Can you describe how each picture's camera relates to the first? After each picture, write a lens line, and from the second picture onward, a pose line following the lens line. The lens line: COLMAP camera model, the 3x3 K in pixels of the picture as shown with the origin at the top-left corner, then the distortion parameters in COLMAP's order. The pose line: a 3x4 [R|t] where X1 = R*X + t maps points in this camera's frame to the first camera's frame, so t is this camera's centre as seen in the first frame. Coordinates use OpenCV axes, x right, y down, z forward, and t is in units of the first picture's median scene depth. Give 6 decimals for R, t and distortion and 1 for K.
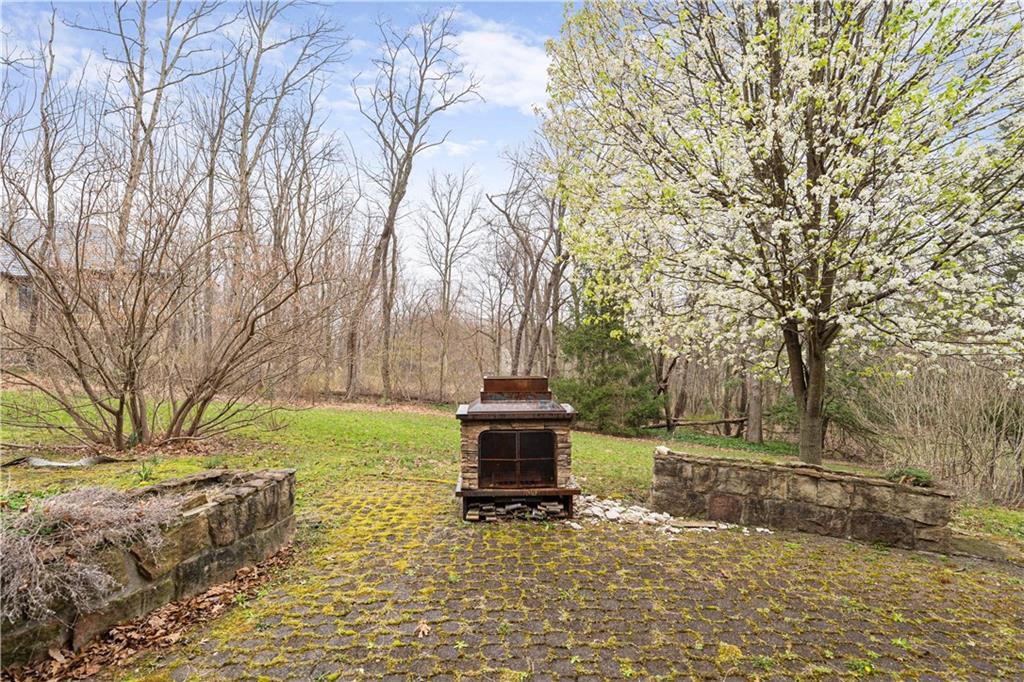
lens RADIAL K [[525.8, 0, 509.4], [0, 525.8, 347.4], [0, 0, 1]] dist [0.012389, -0.000262]
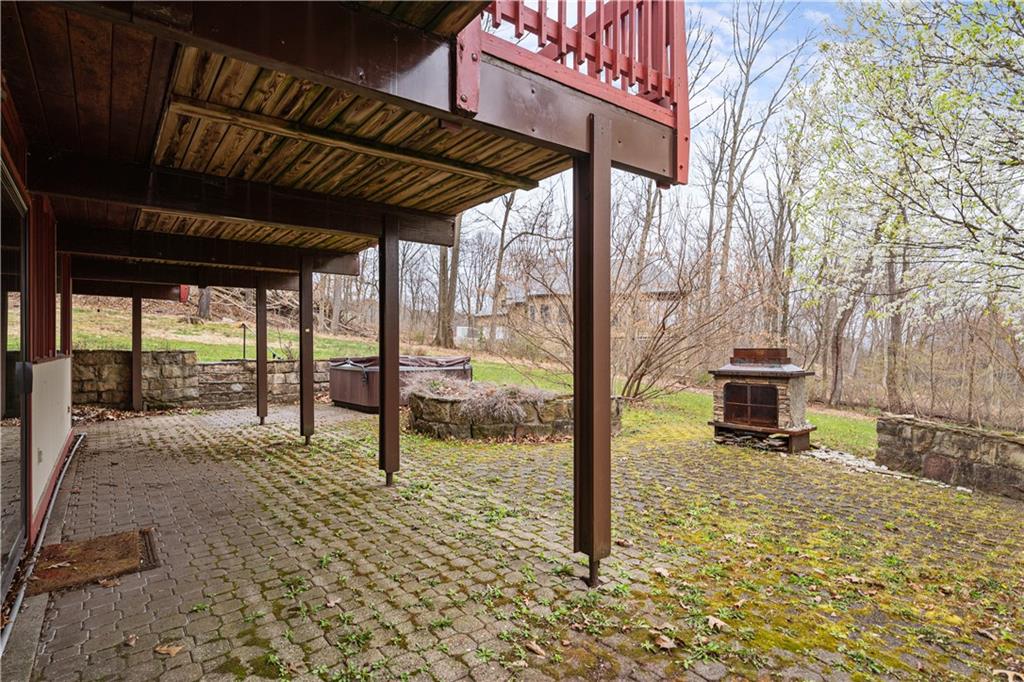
lens RADIAL K [[525.8, 0, 516.1], [0, 525.8, 346.0], [0, 0, 1]] dist [0.012389, -0.000262]
pose [[0.607733, 0.001542, -0.794140, 0.756651], [-0.017608, 0.999778, -0.011533, 0.082590], [0.793946, 0.020992, 0.607626, -0.360982]]
